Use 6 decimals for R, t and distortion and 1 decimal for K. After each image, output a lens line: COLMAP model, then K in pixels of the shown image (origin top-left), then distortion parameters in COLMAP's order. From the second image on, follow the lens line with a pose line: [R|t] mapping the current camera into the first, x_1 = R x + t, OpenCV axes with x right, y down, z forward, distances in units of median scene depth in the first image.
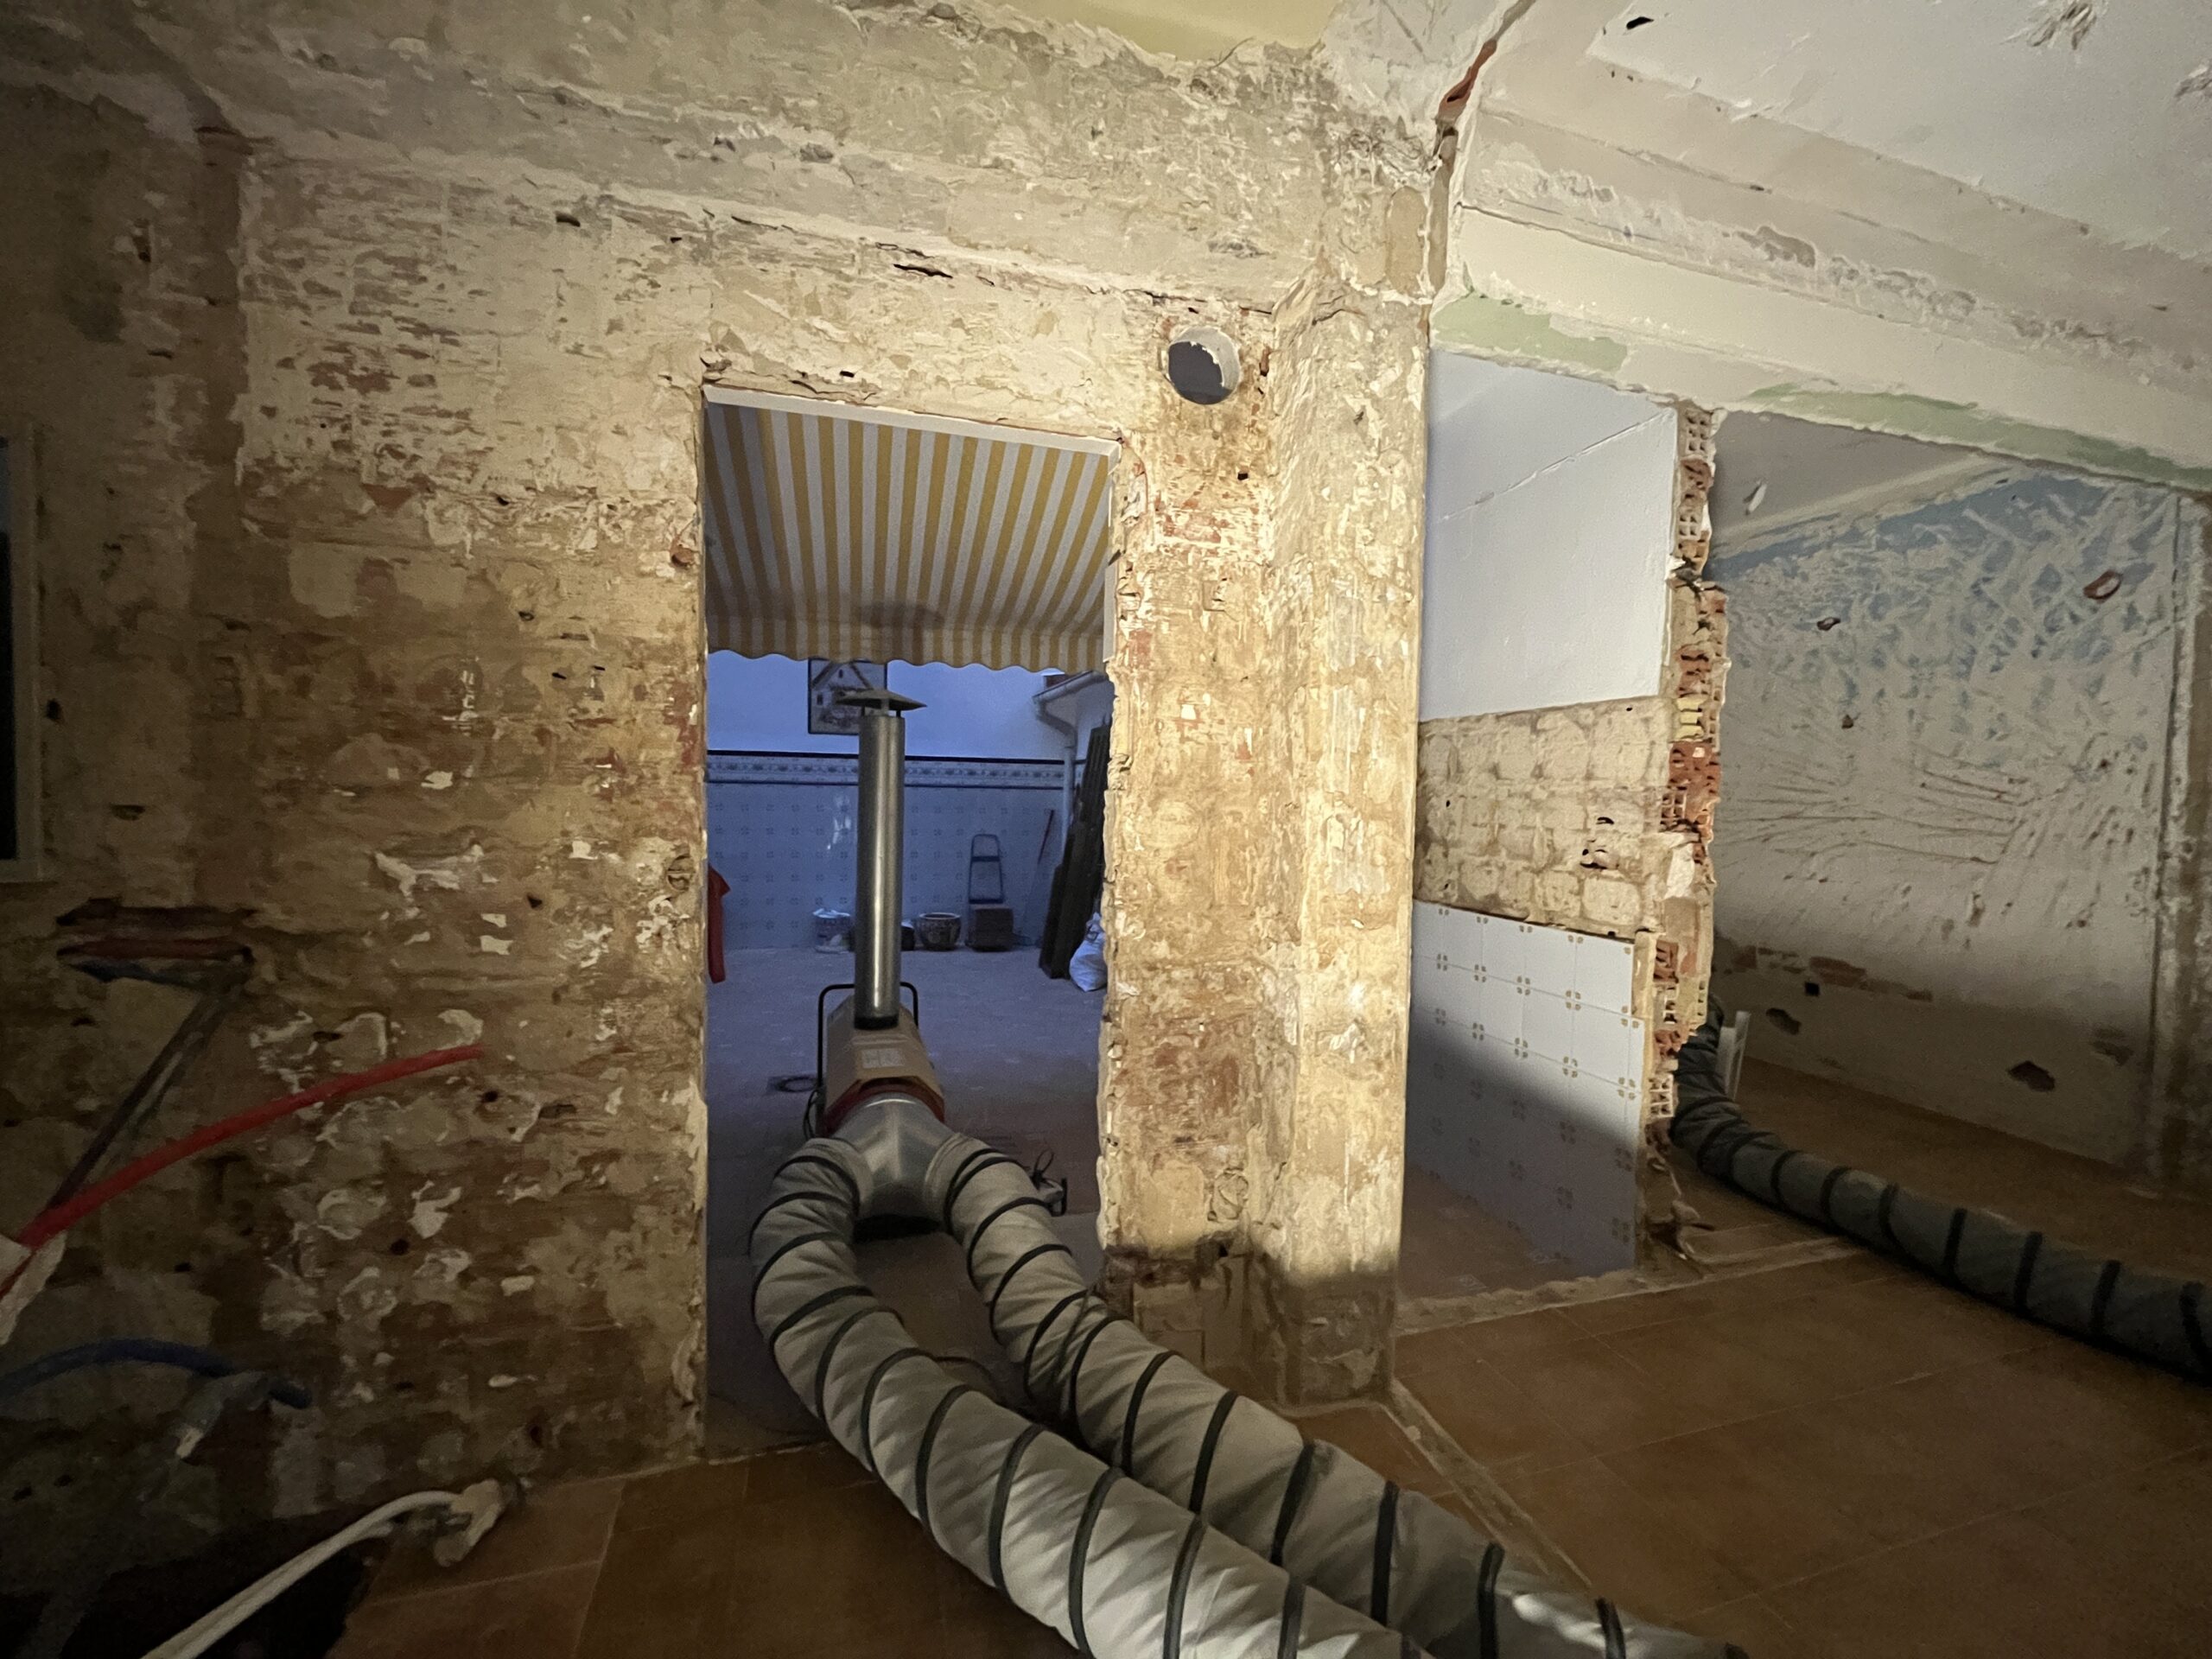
lens RADIAL K [[890.6, 0, 1100.9], [0, 890.6, 830.2], [0, 0, 1]] dist [-0.007052, -0.000875]
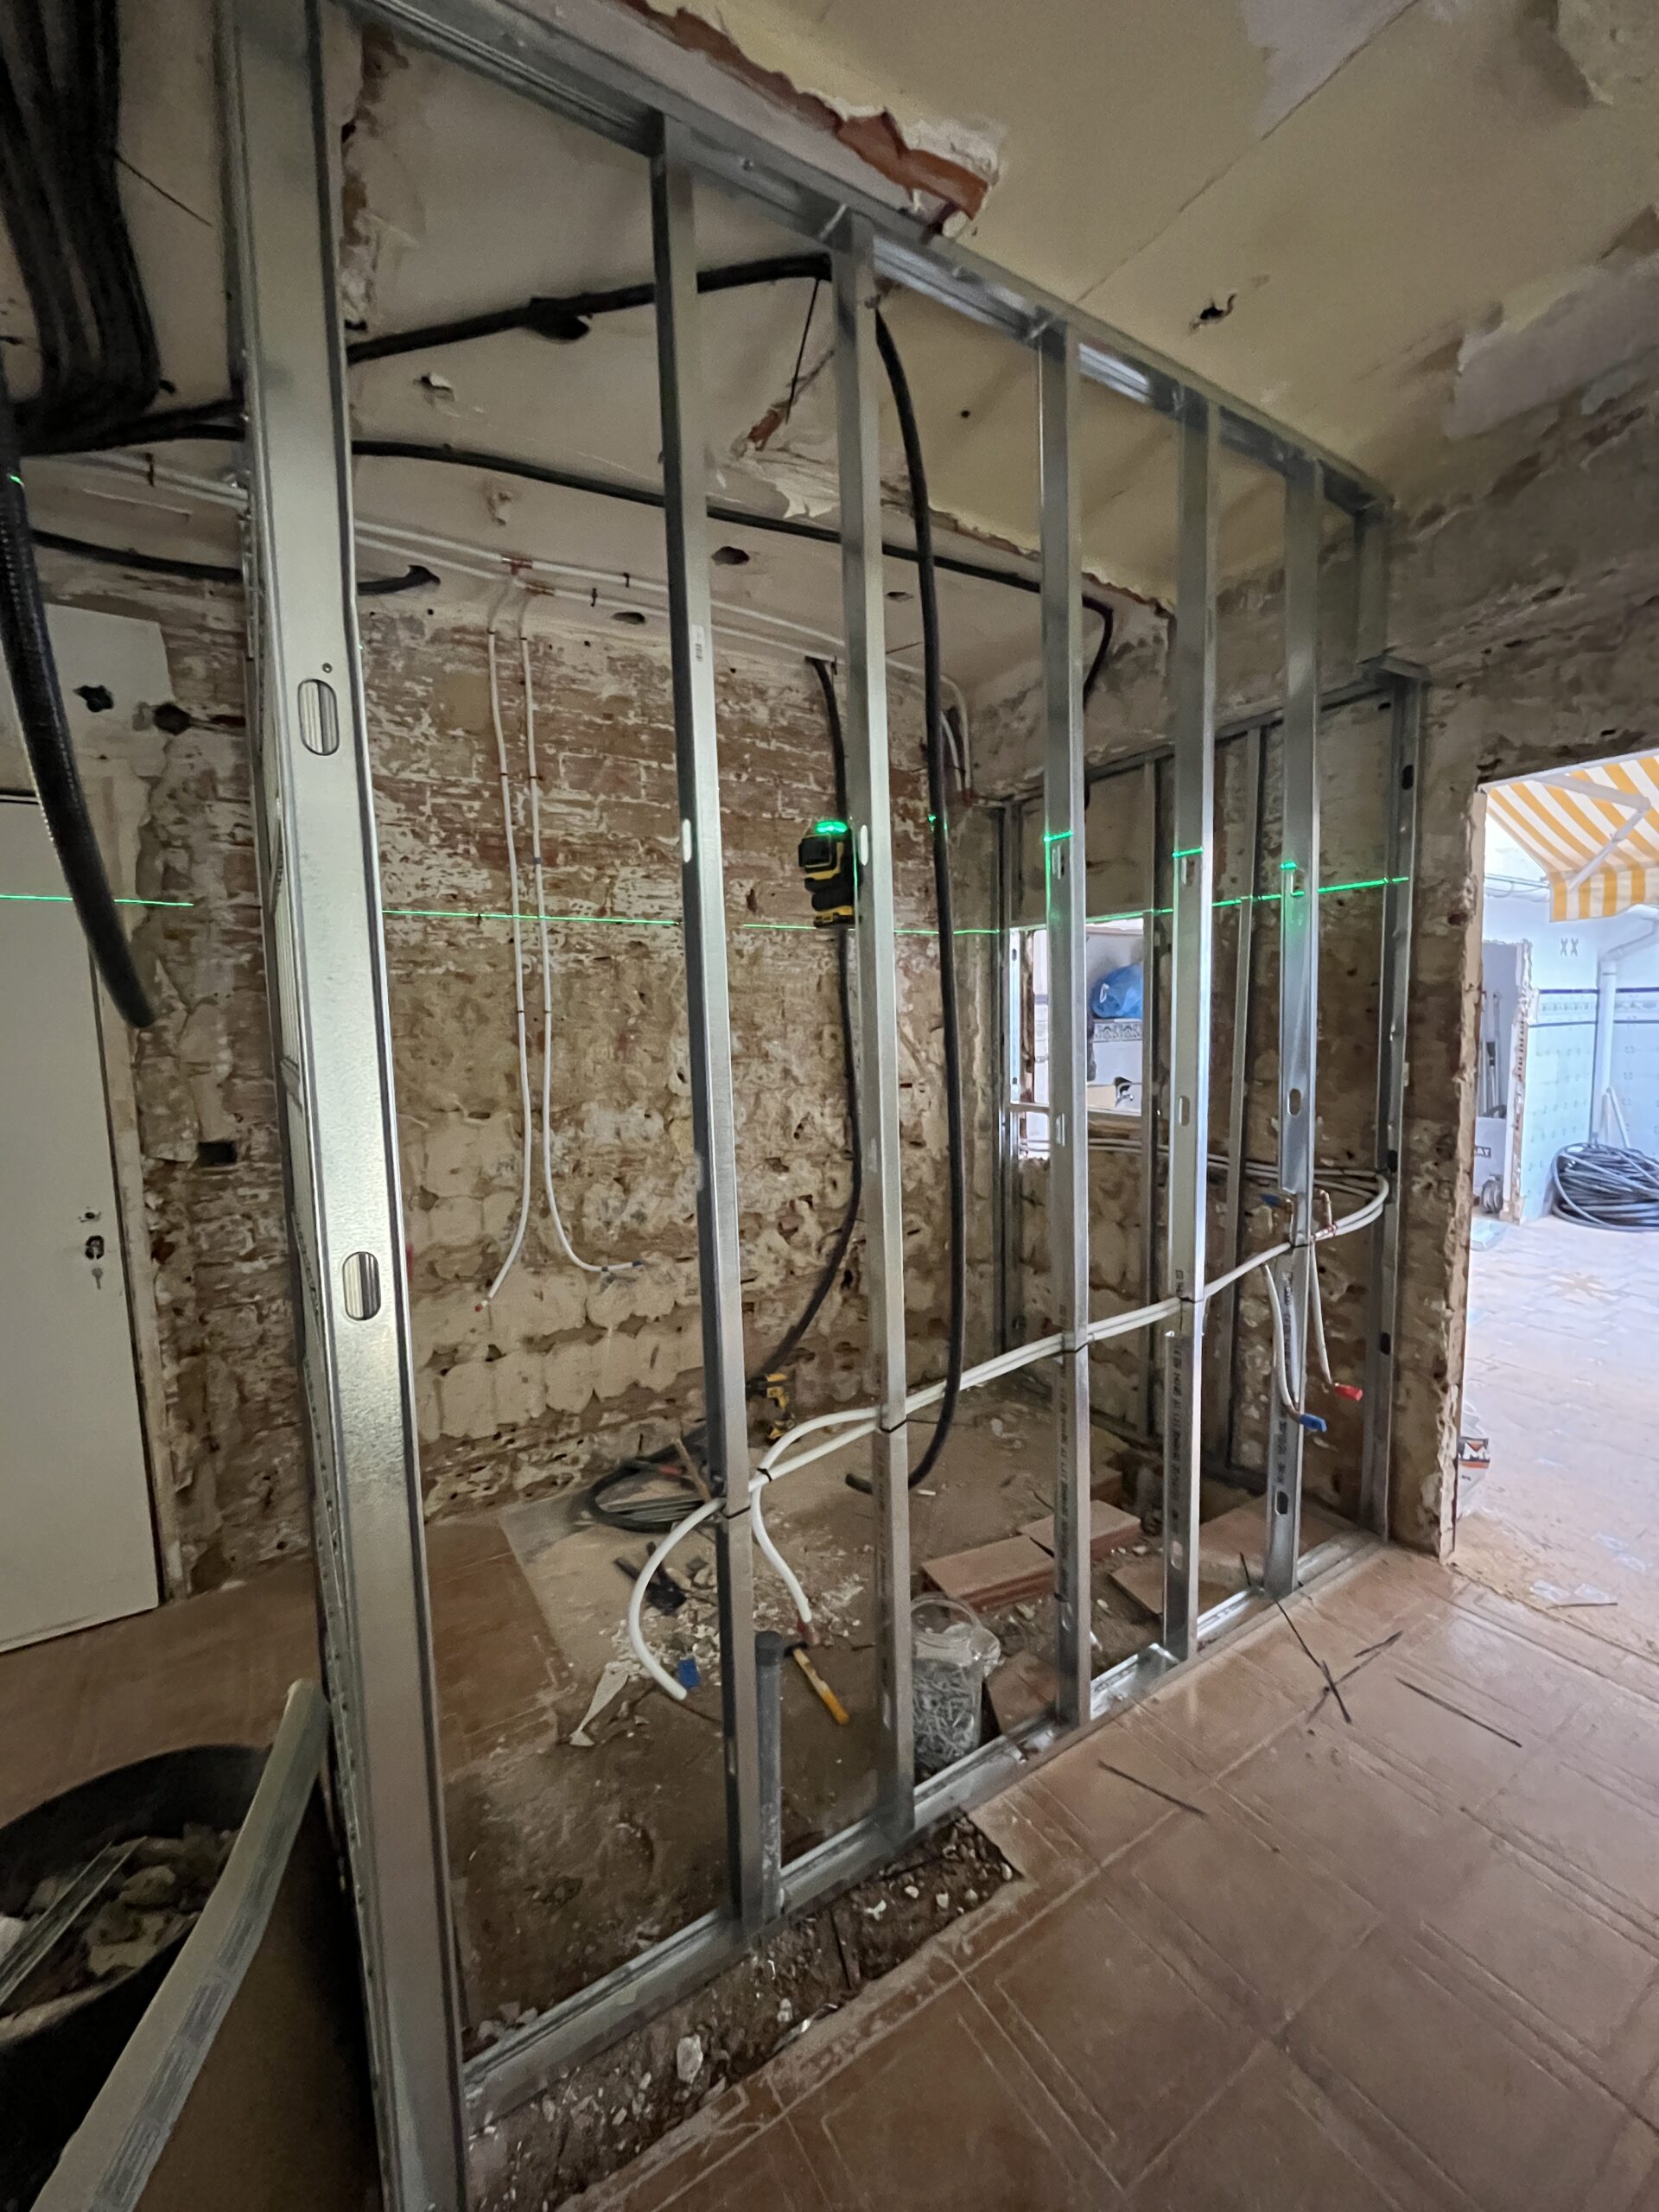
lens RADIAL K [[890.6, 0, 835.6], [0, 890.6, 1108.5], [0, 0, 1]] dist [-0.007052, -0.000875]
pose [[0.266131, 0.071062, -0.961314, 0.582814], [-0.008055, 0.997408, 0.071500, -0.099128], [0.963903, -0.011285, 0.266013, -0.278068]]
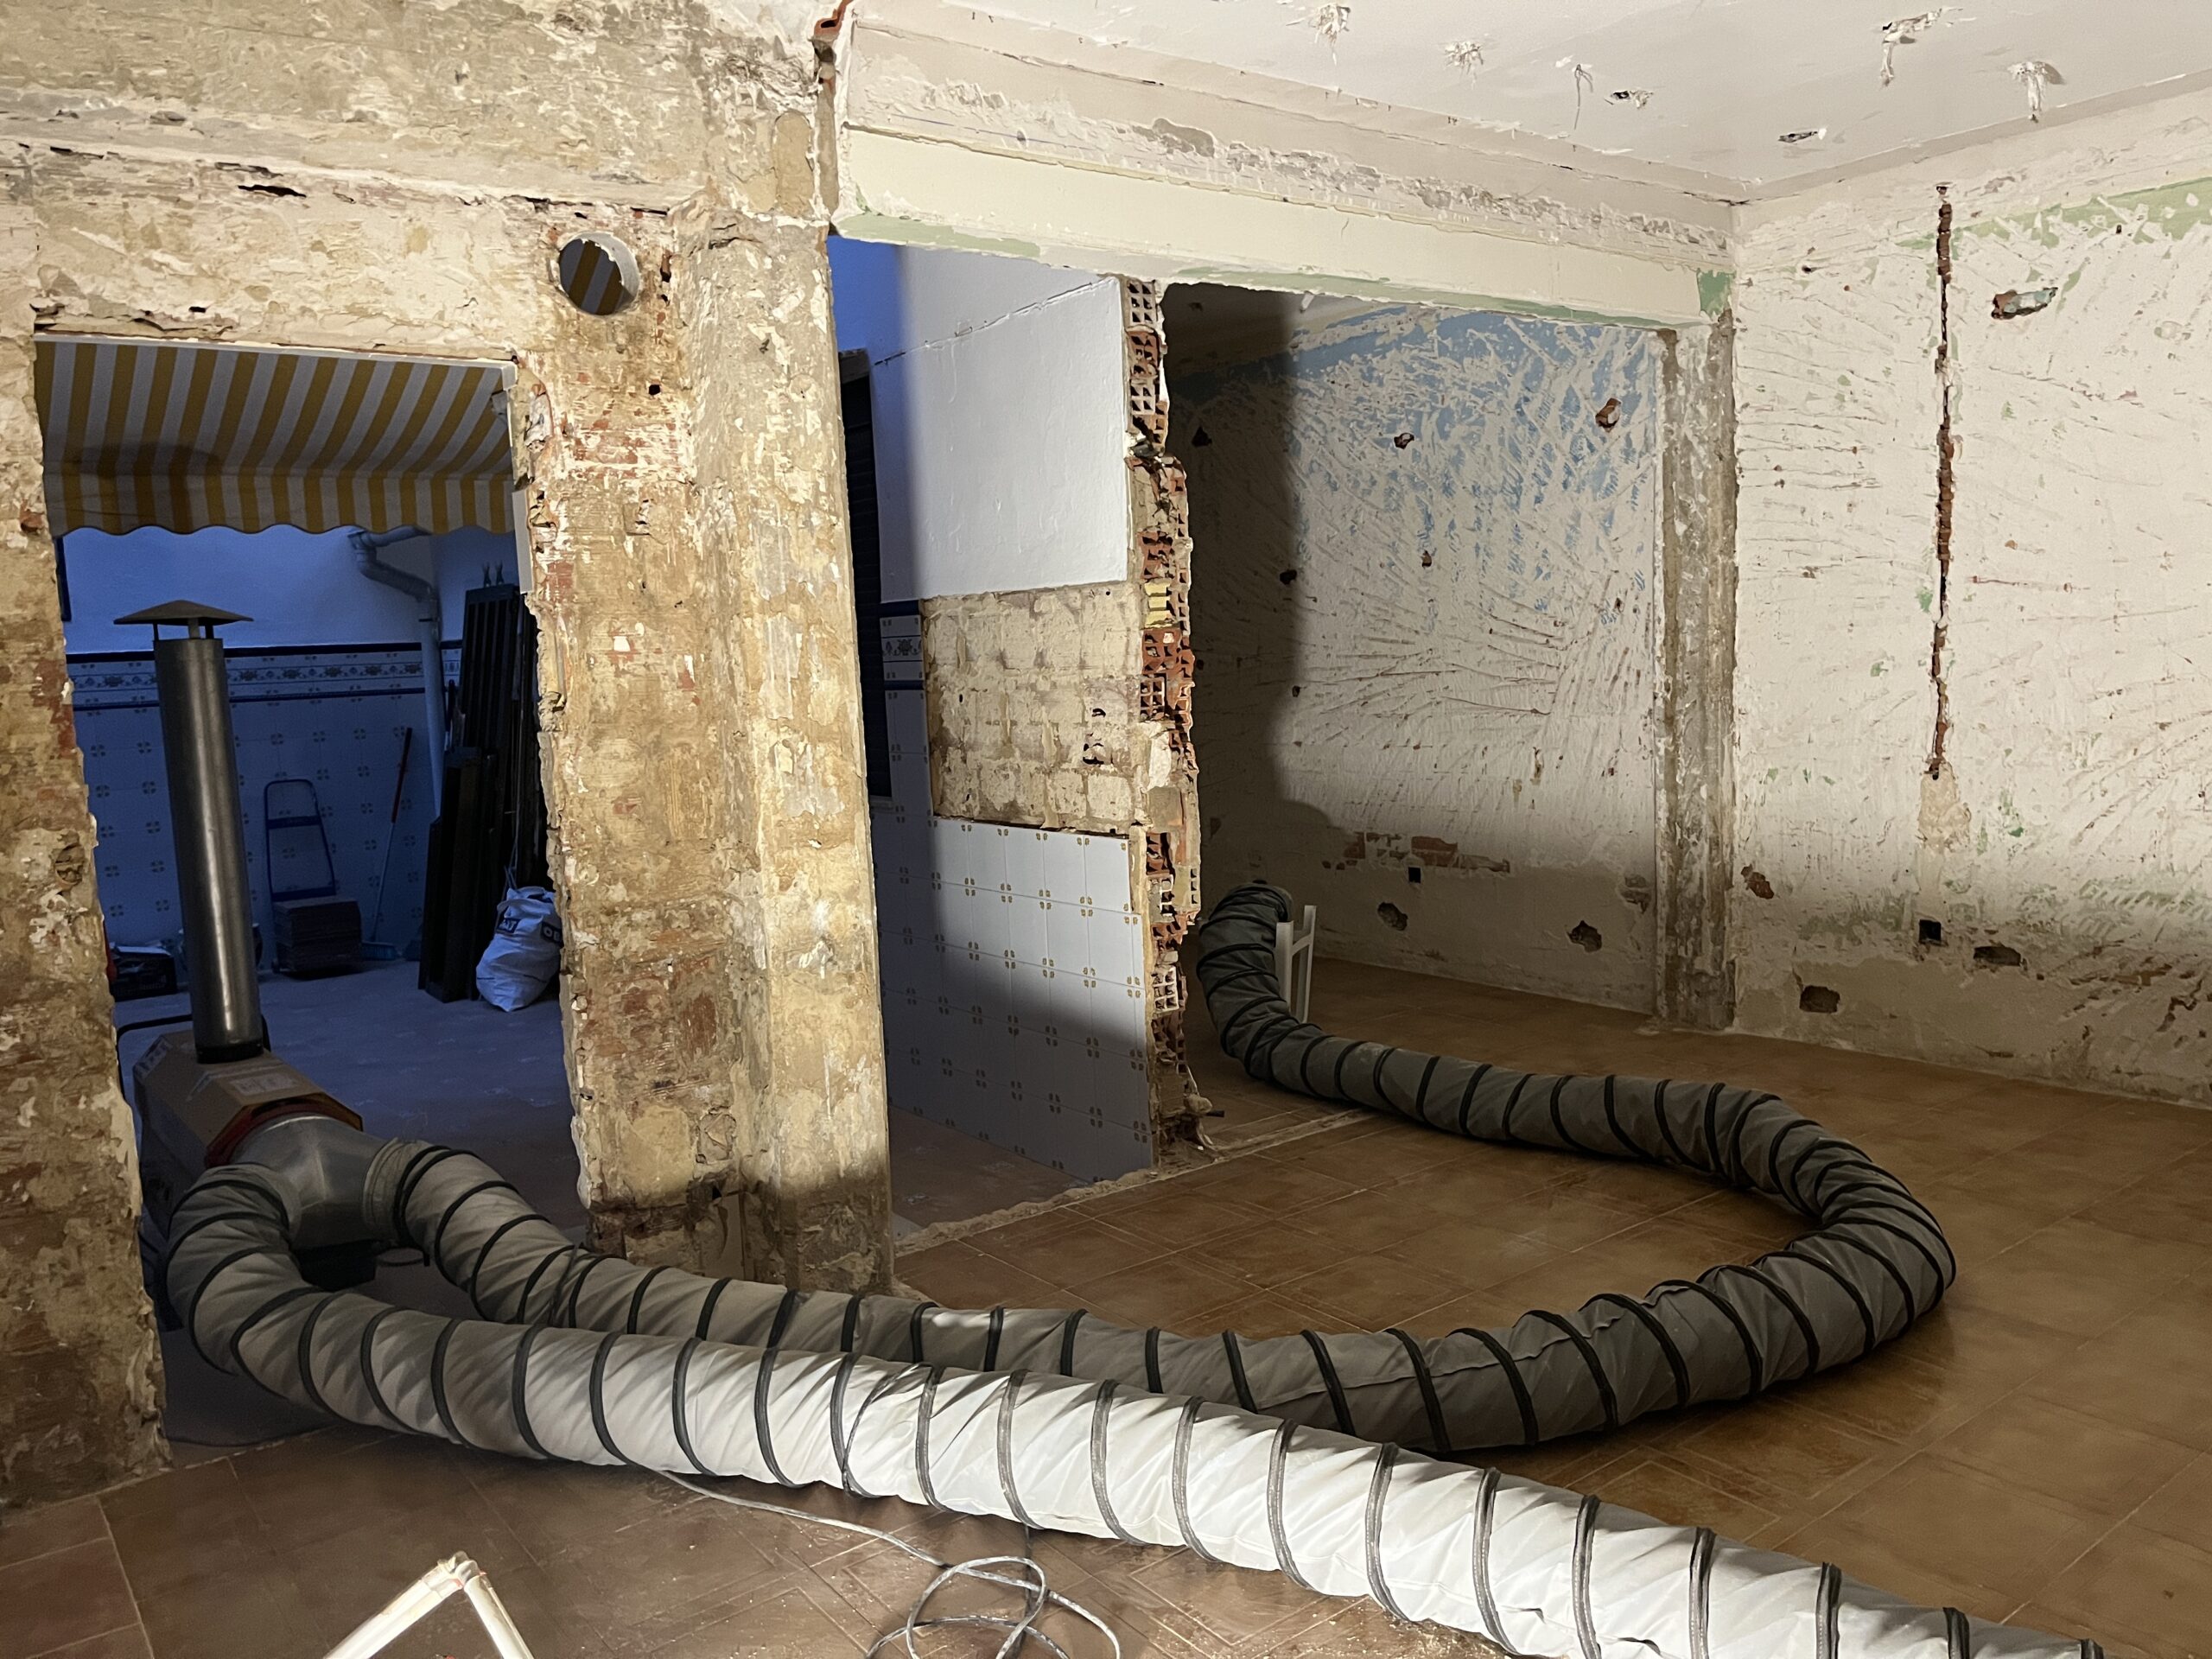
lens RADIAL K [[1642.5, 0, 1101.6], [0, 1642.5, 835.6], [0, 0, 1]] dist [0.046903, -0.055984]
pose [[0.932353, -0.104033, 0.346259, -0.063599], [0.079501, 0.993259, 0.084356, -0.040942], [-0.352700, -0.051122, 0.934339, -0.963872]]
